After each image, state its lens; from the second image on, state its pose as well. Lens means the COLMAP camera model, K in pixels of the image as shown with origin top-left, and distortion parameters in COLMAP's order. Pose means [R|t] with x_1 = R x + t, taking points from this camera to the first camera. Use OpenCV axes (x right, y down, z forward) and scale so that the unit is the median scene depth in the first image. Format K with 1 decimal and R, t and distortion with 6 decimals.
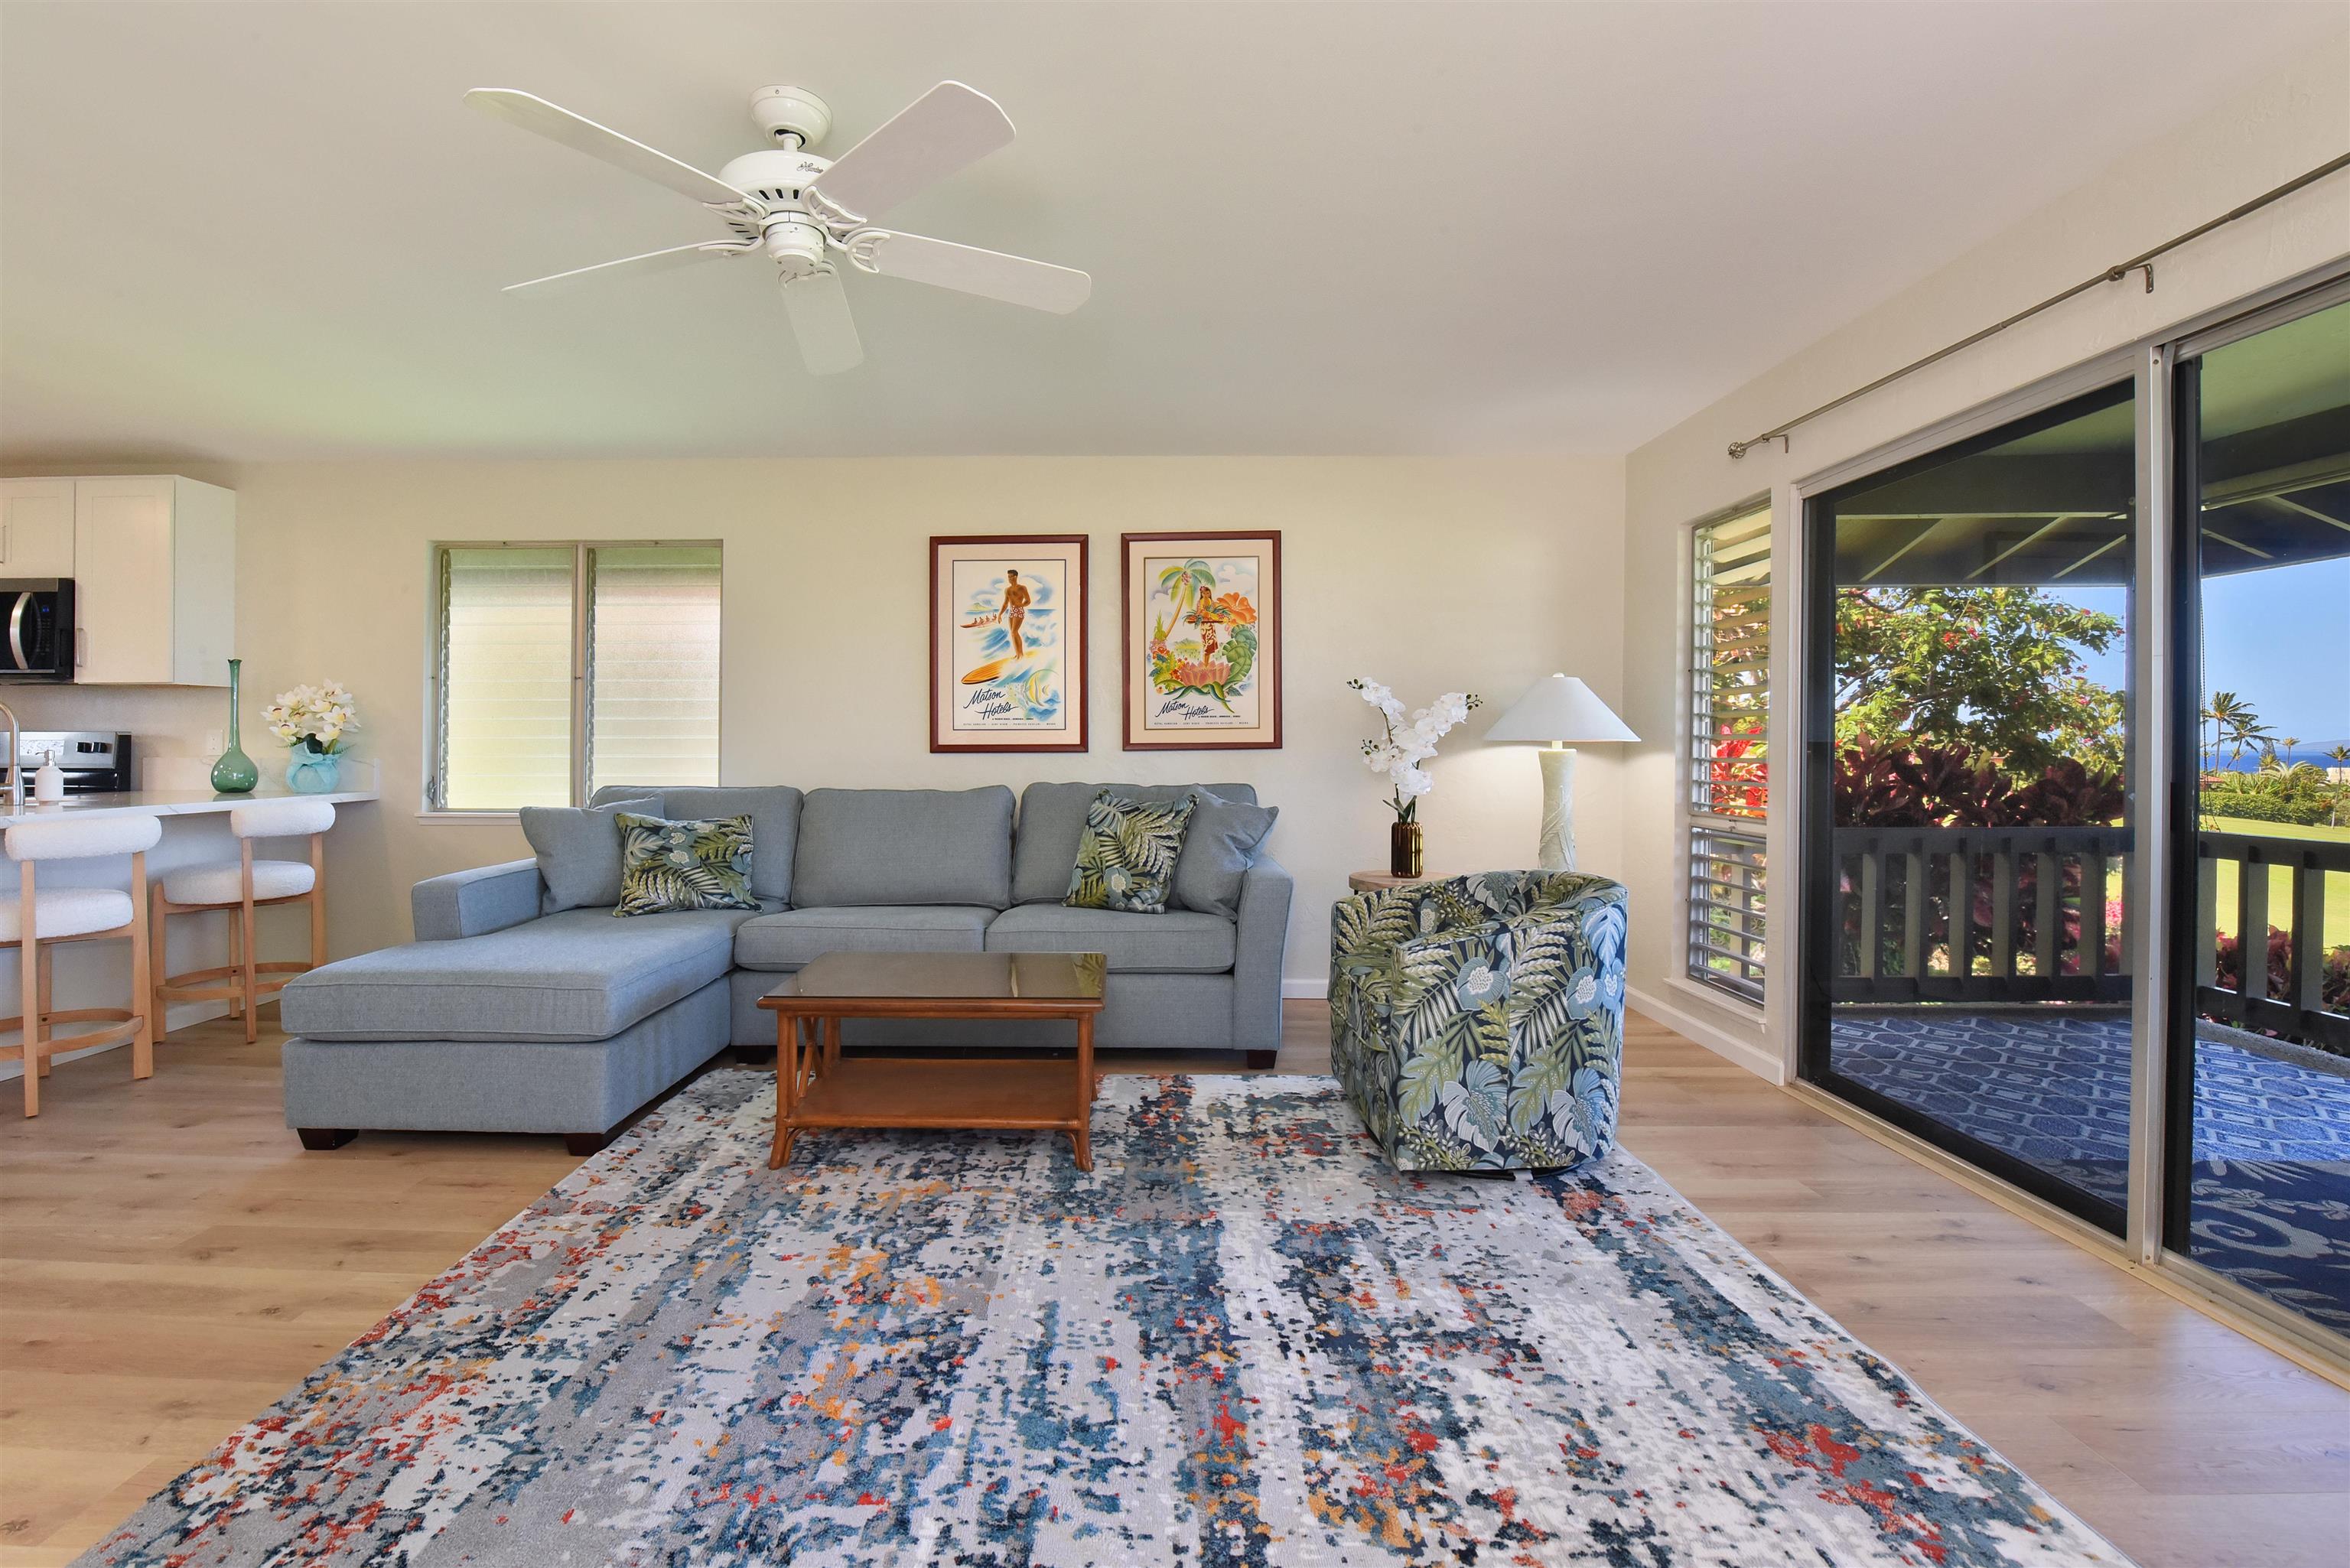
lens RADIAL K [[970.9, 0, 1158.6], [0, 970.9, 723.1], [0, 0, 1]] dist [-0.001811, -0.009826]
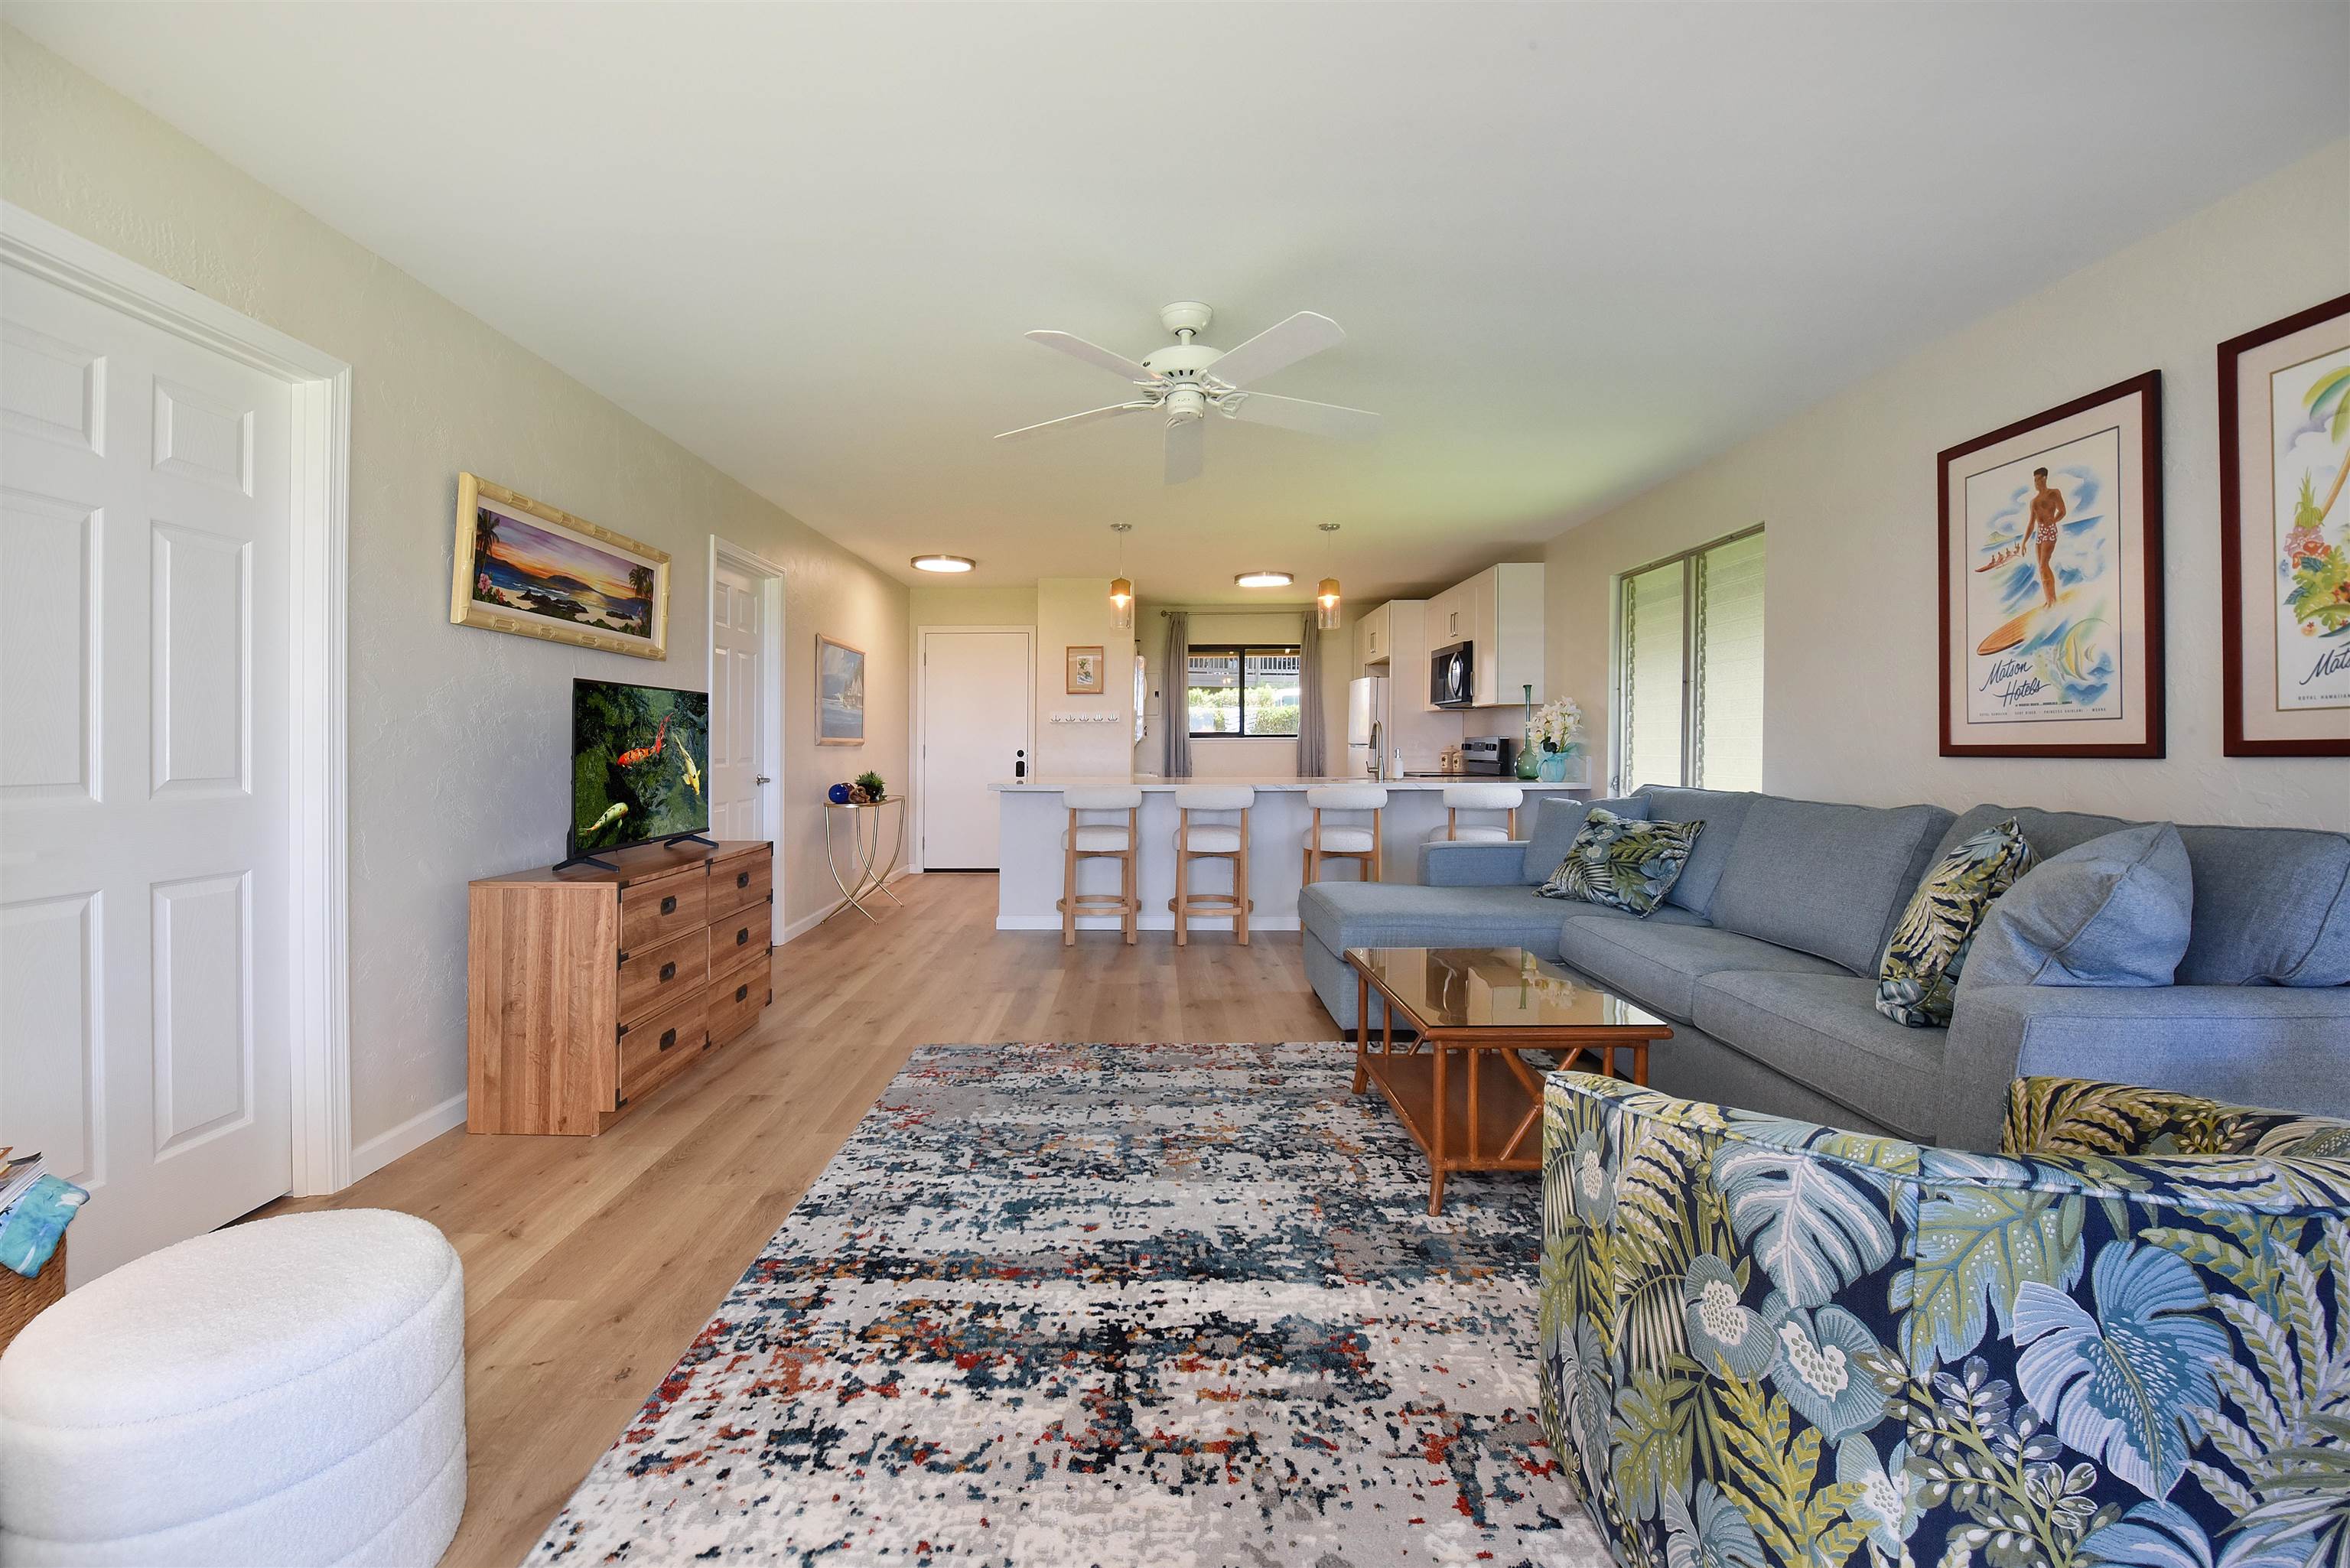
lens RADIAL K [[1030.6, 0, 1145.8], [0, 1030.6, 744.2], [0, 0, 1]] dist [-0.017530, -0.000308]
pose [[-0.020914, -0.002095, -0.999779, 1.050249], [0.027218, 0.999626, -0.002664, 0.015985], [0.999411, -0.027267, -0.020849, 0.890020]]
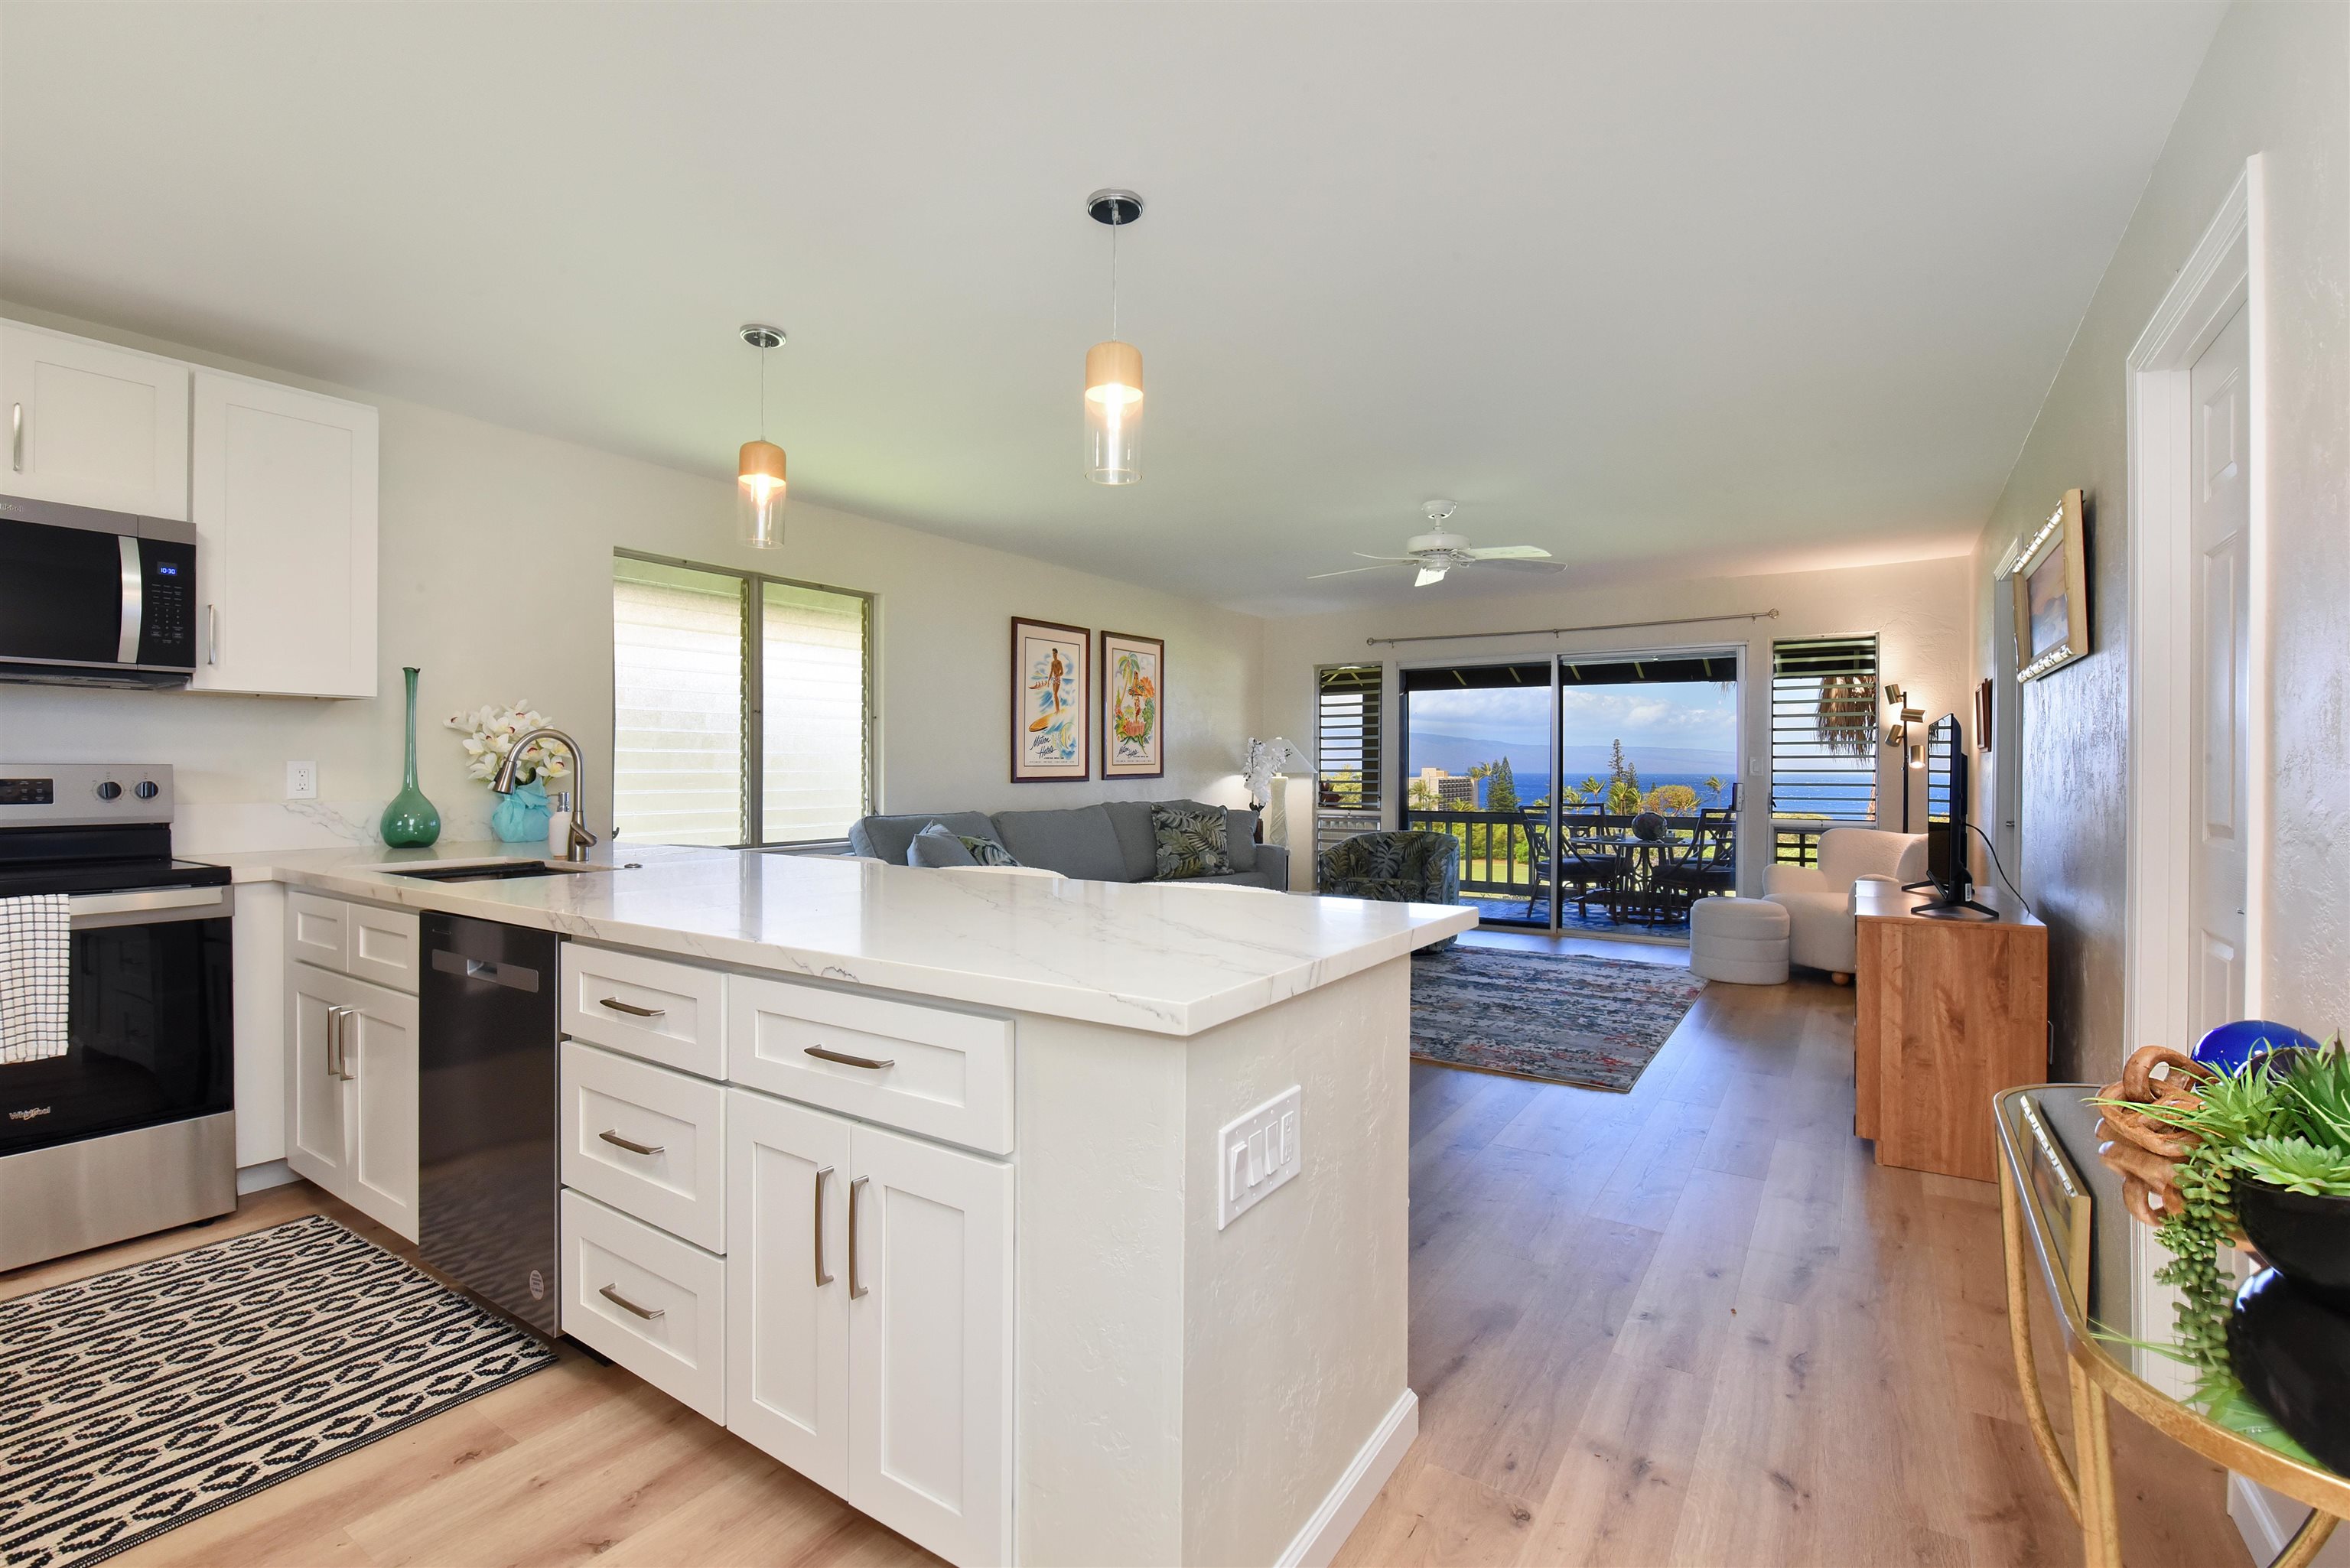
lens RADIAL K [[954.0, 0, 1150.7], [0, 954.0, 773.8], [0, 0, 1]] dist [-0.000089, -0.000043]
pose [[0.595668, -0.004574, 0.803217, -2.351369], [-0.023901, 0.999440, 0.023417, -0.033438], [-0.802875, -0.033146, 0.595226, 0.177896]]
